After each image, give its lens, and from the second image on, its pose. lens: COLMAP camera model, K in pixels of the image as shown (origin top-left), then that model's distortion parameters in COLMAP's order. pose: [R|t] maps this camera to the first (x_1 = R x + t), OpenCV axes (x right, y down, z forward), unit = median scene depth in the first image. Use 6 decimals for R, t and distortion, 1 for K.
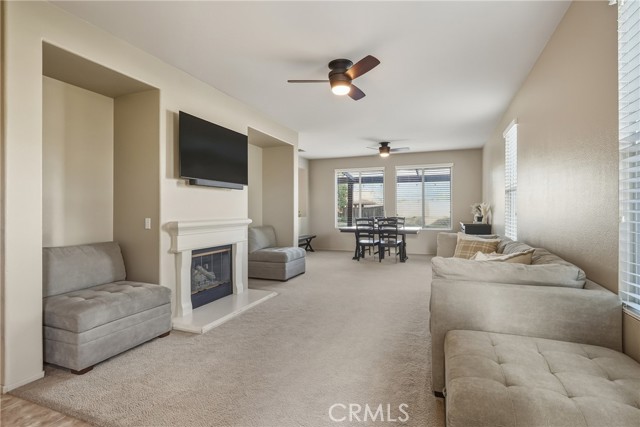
lens RADIAL K [[301.1, 0, 313.8], [0, 301.1, 209.4], [0, 0, 1]] dist [-0.001245, 0.003480]
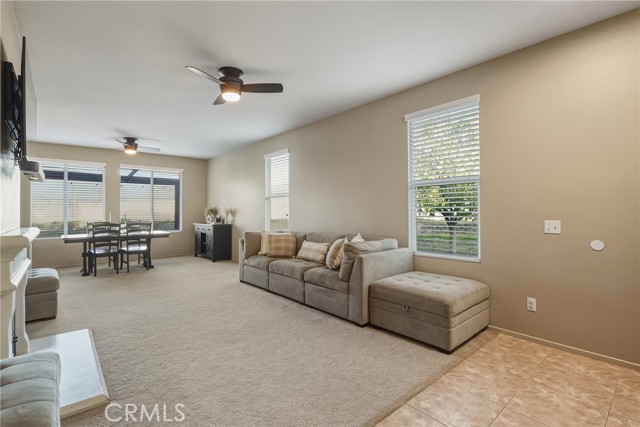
lens RADIAL K [[301.1, 0, 300.7], [0, 301.1, 210.1], [0, 0, 1]] dist [-0.001245, 0.003480]
pose [[0.498276, 0.002184, 0.867015, -0.338473], [0.004438, 0.999977, -0.005070, -0.000872], [-0.867007, 0.006374, 0.498255, 0.138855]]
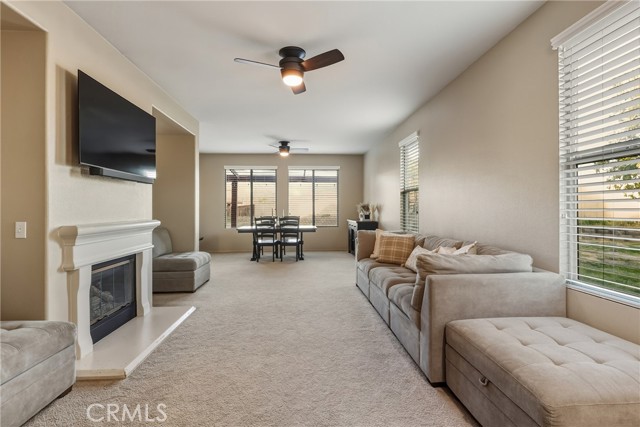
lens RADIAL K [[301.1, 0, 309.6], [0, 301.1, 208.0], [0, 0, 1]] dist [-0.001245, 0.003480]
pose [[0.910291, 0.000404, 0.413969, -0.121271], [0.000111, 0.999999, -0.001219, -0.000560], [-0.413969, 0.001155, 0.910290, 0.063888]]
